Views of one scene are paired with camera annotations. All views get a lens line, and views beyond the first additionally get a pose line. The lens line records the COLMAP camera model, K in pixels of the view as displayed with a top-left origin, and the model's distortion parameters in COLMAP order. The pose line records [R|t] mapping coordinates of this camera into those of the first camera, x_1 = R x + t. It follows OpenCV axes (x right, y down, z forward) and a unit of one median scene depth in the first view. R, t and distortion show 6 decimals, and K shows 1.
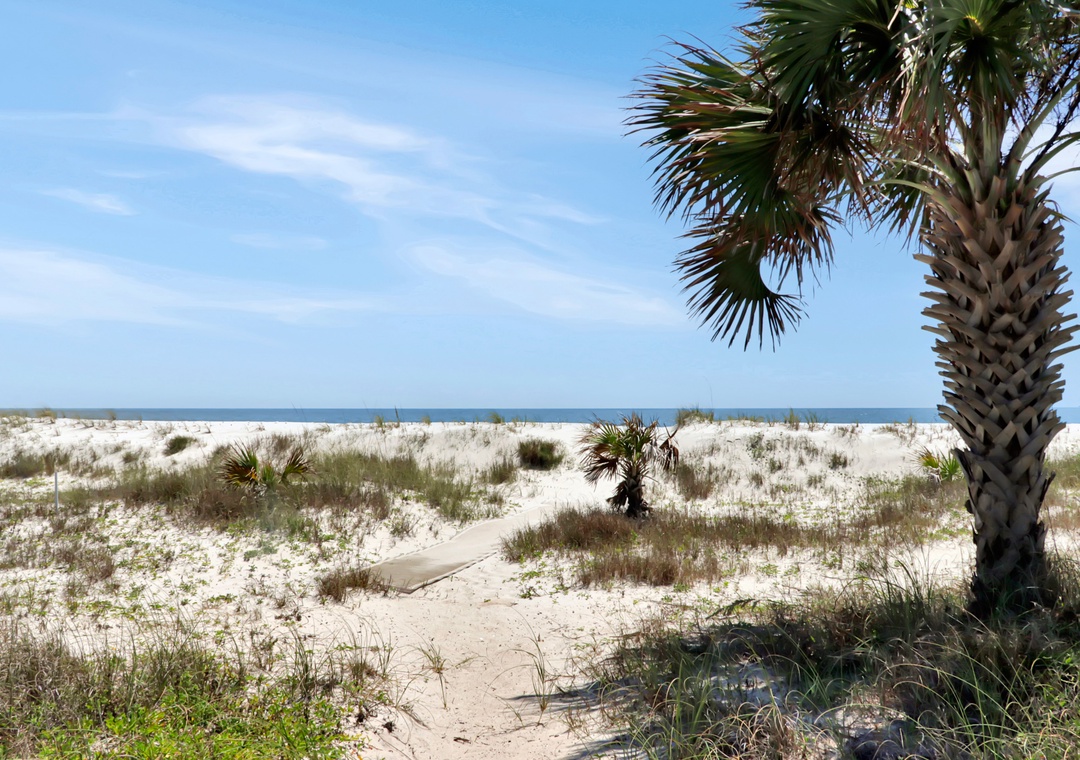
lens RADIAL K [[886.4, 0, 534.3], [0, 886.4, 378.2], [0, 0, 1]] dist [-0.004818, 0.003360]
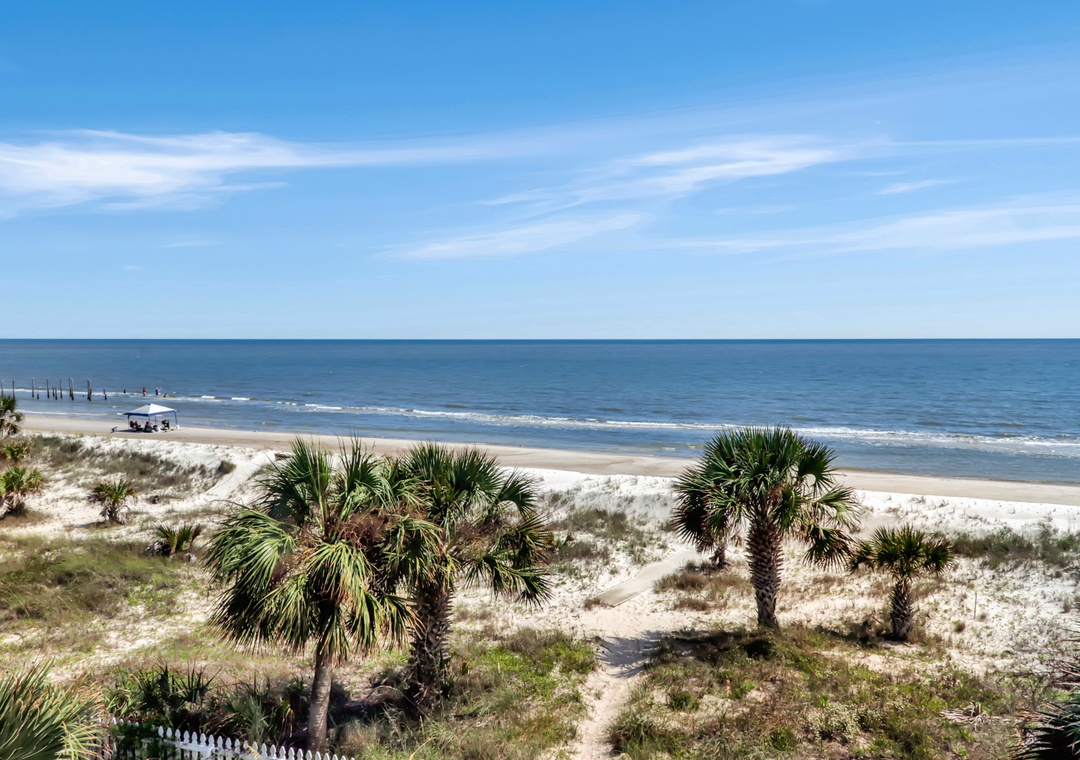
lens RADIAL K [[876.5, 0, 561.3], [0, 876.5, 379.4], [0, 0, 1]] dist [-0.003073, -0.002675]
pose [[0.972444, 0.012122, -0.232821, 0.217323], [0.004223, 0.997568, 0.069575, -0.435256], [0.233098, -0.068641, 0.970028, -1.097817]]
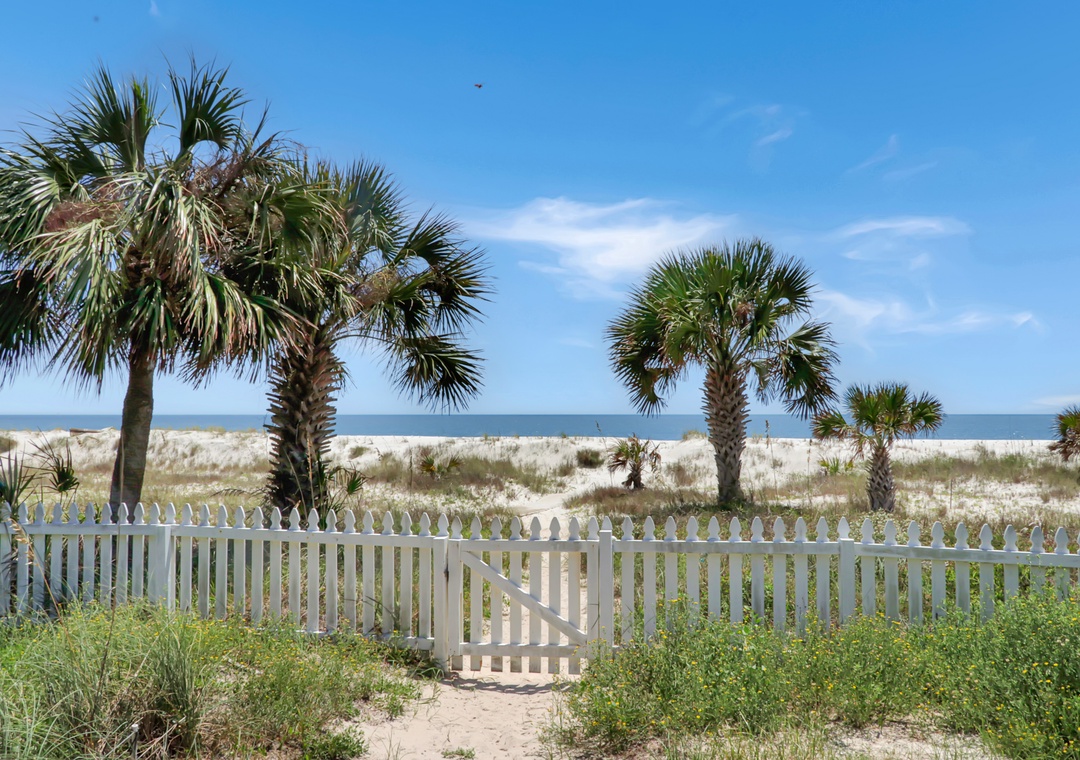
lens RADIAL K [[899.7, 0, 540.0], [0, 899.7, 380.0], [0, 0, 1]] dist [0.010996, -0.000407]
pose [[0.997068, -0.002790, -0.076474, 0.054631], [0.002439, 0.999986, -0.004687, -0.062939], [0.076486, 0.004486, 0.997061, -0.820291]]
